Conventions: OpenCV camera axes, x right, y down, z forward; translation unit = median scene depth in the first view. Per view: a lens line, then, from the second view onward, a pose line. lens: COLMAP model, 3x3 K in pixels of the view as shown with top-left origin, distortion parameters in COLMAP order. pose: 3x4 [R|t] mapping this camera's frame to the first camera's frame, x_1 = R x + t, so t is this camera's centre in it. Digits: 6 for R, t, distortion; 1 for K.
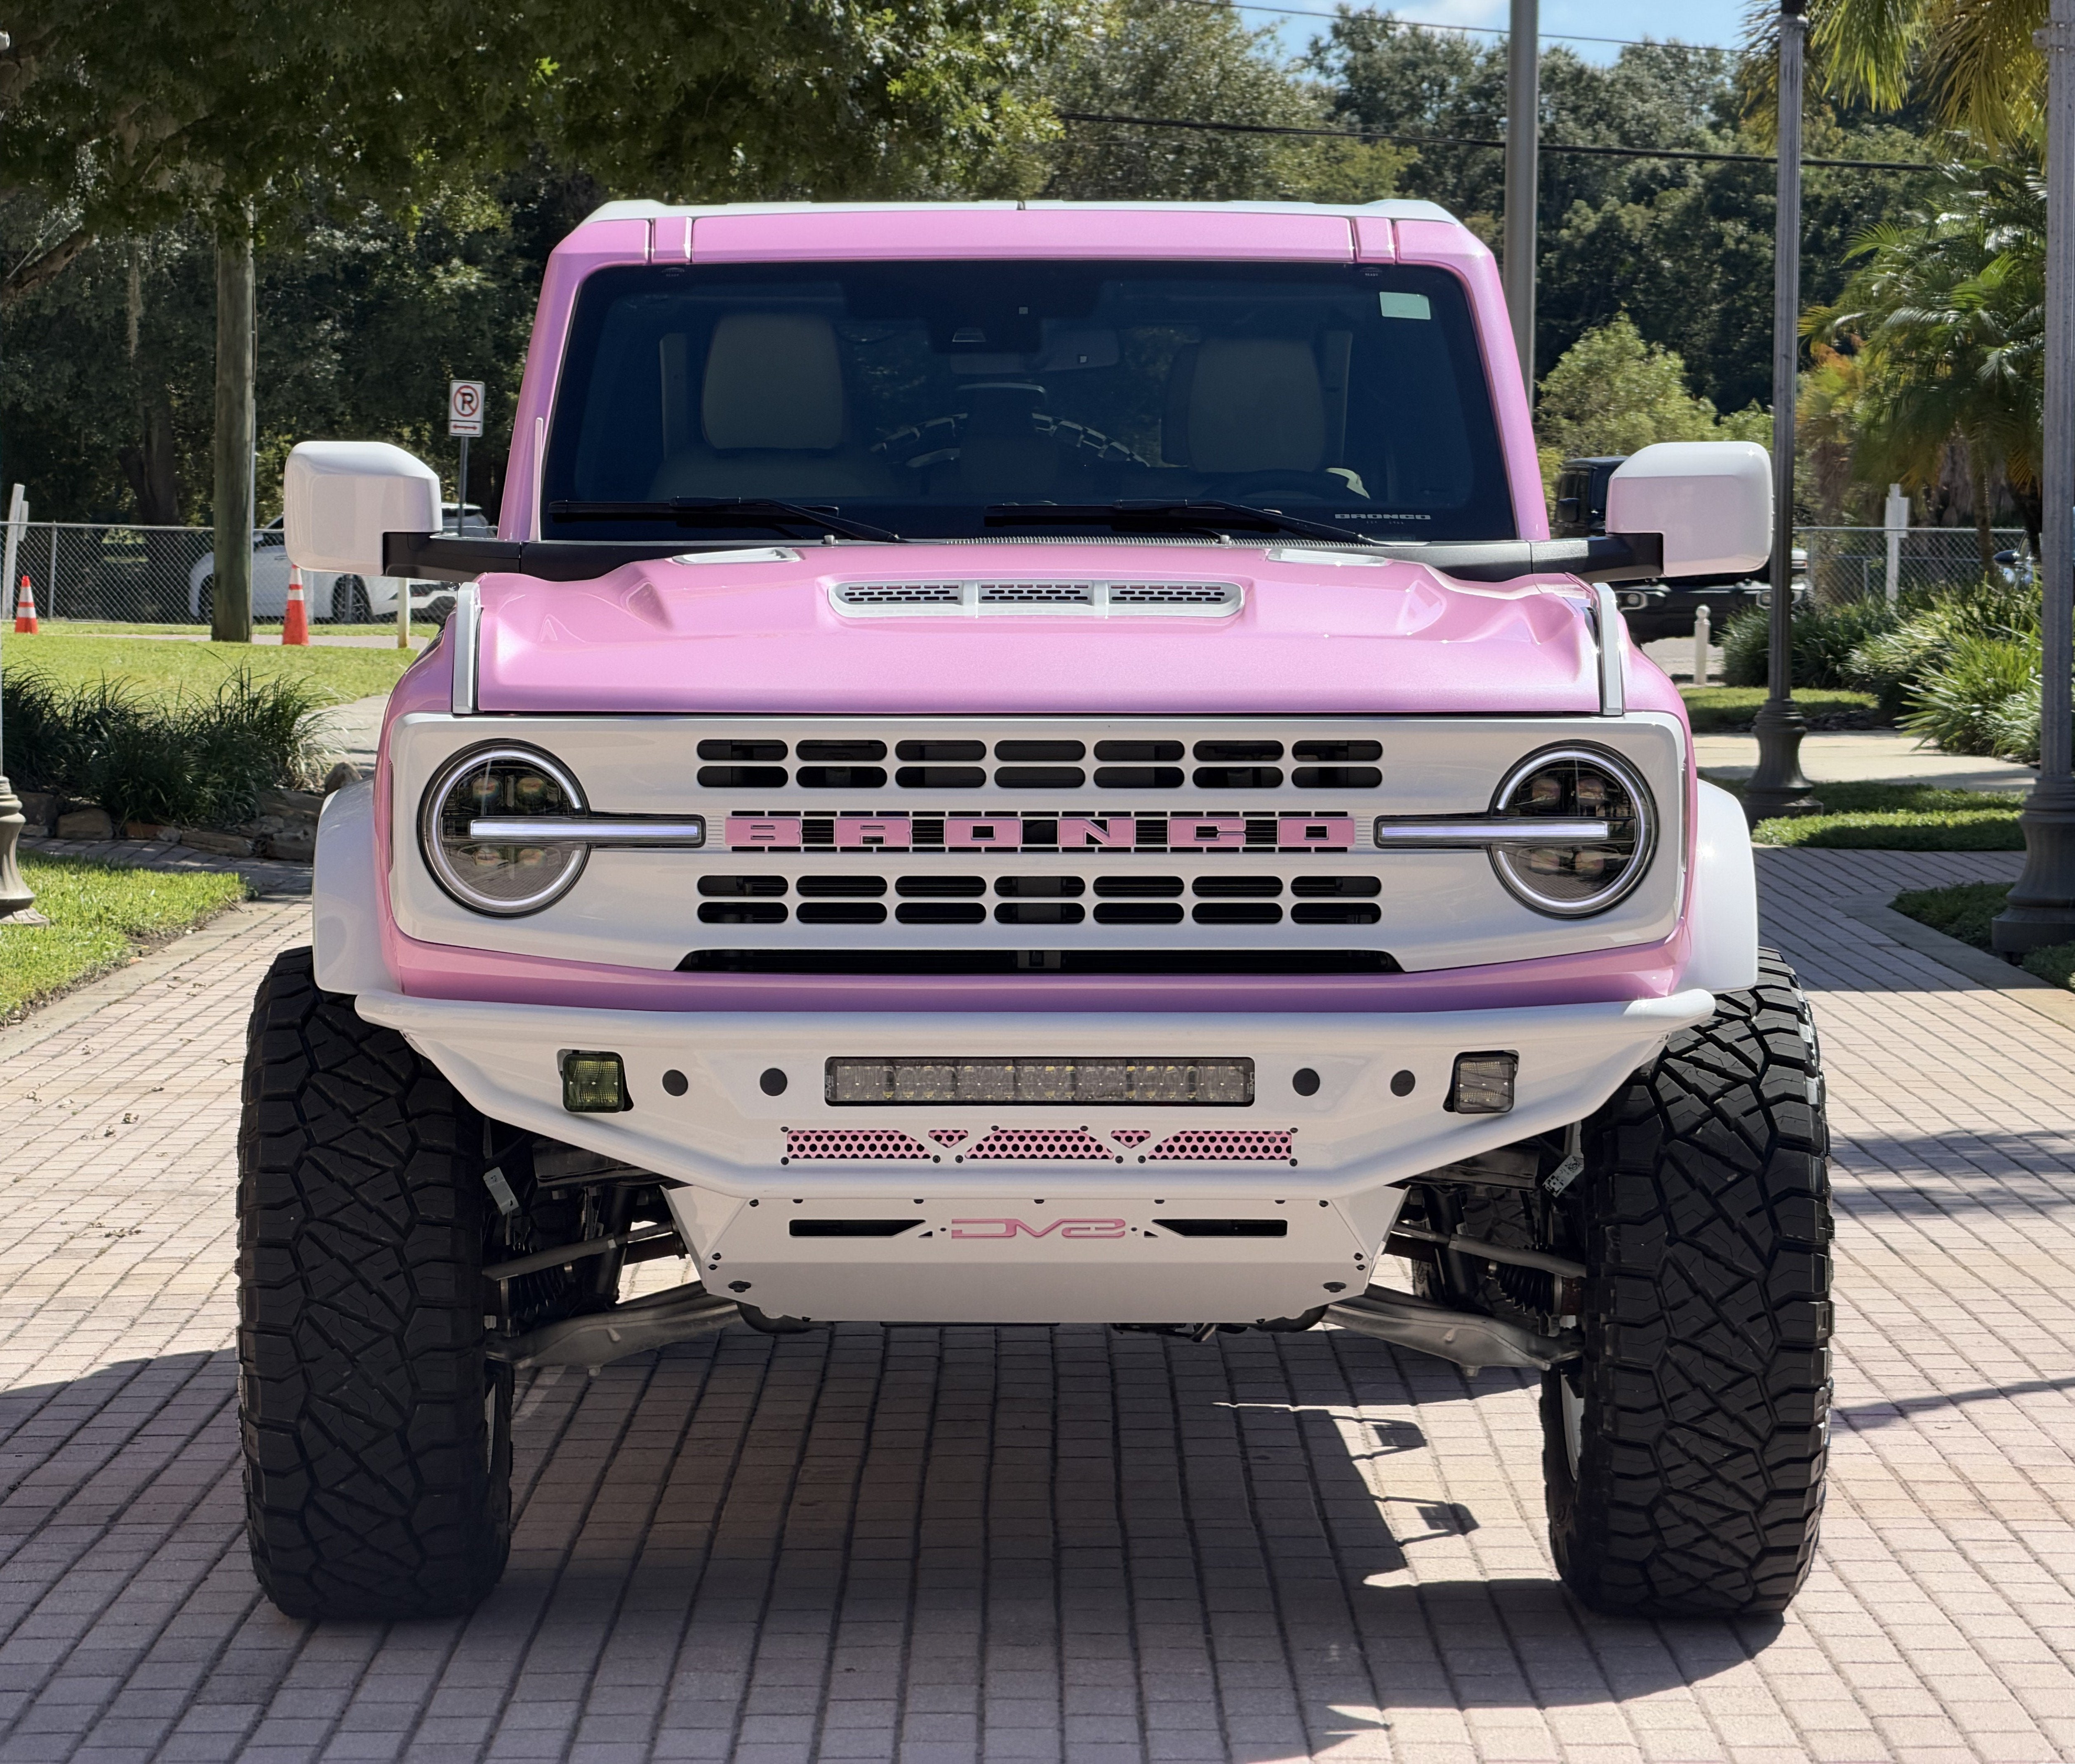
lens RADIAL K [[7397.1, 0, 955.9], [0, 7397.1, 565.6], [0, 0, 1]] dist [0.069161, 2.564976]
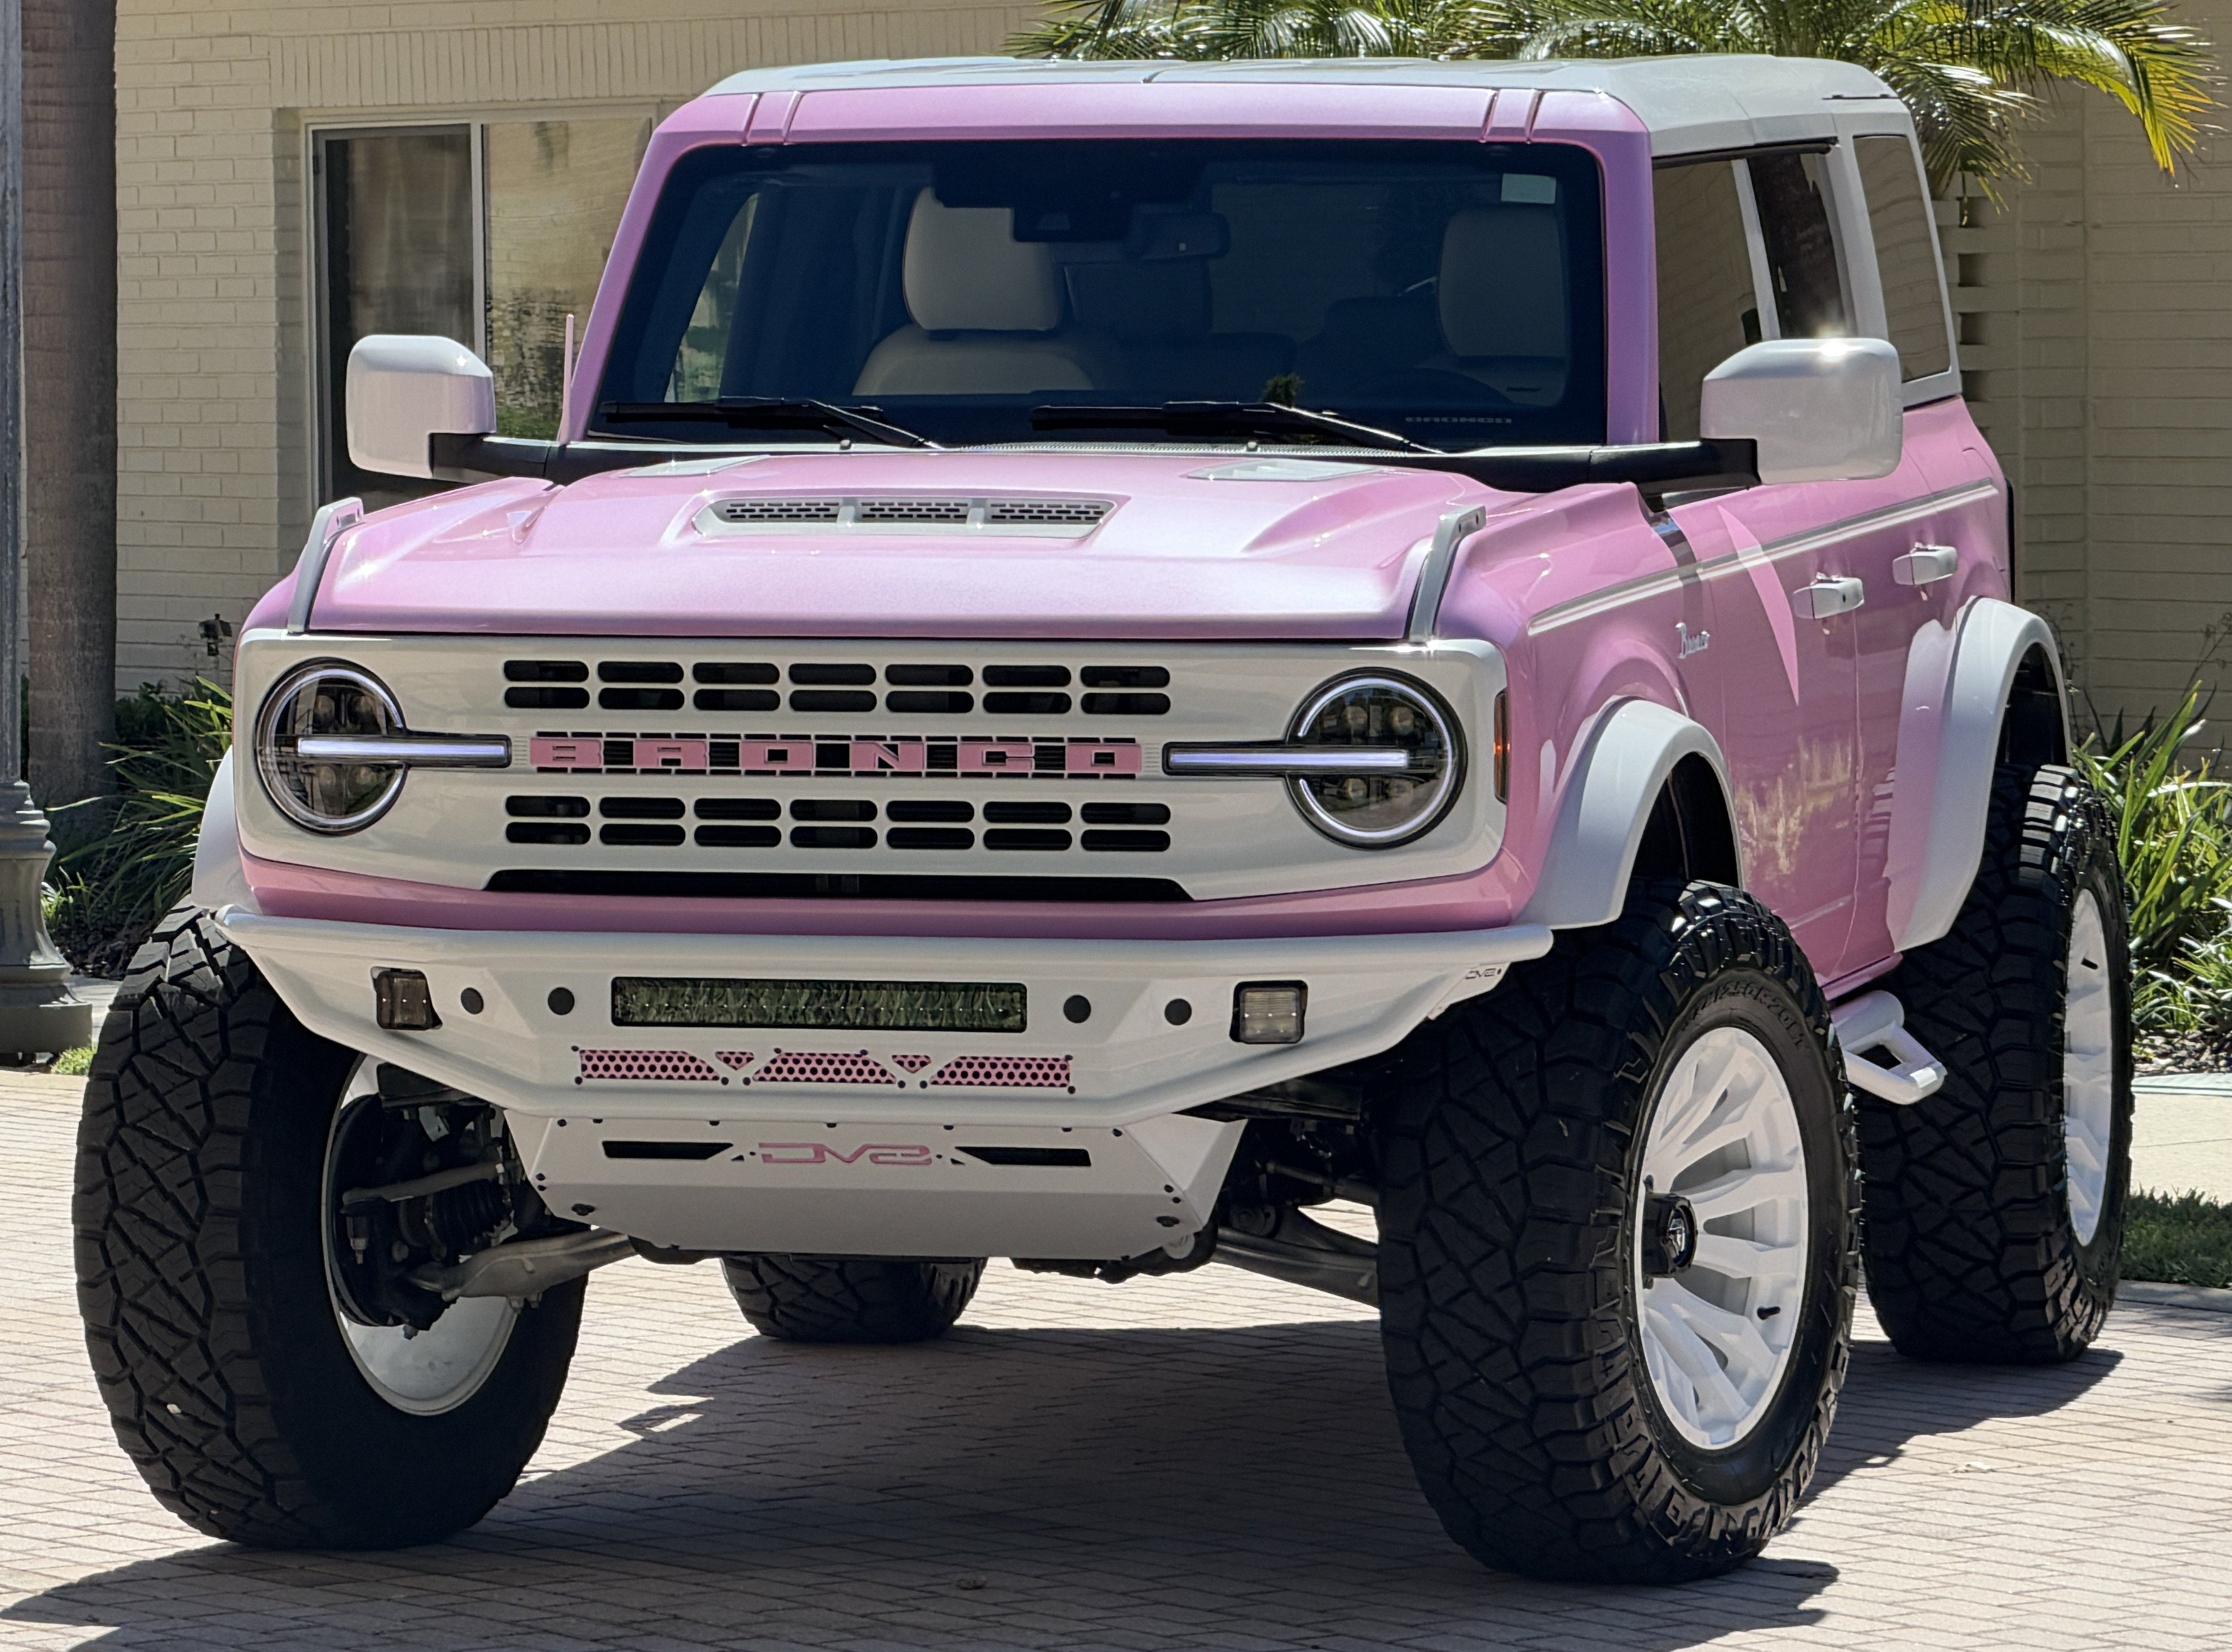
lens RADIAL K [[13054.8, 0, 1120.9], [0, 13054.8, 825.6], [0, 0, 1]] dist [0.241014, 0.341779]
pose [[0.973423, 0.011356, -0.228733, 0.451451], [-0.001577, 0.999079, 0.042890, -0.030068], [0.229009, -0.041390, 0.972544, -0.701495]]
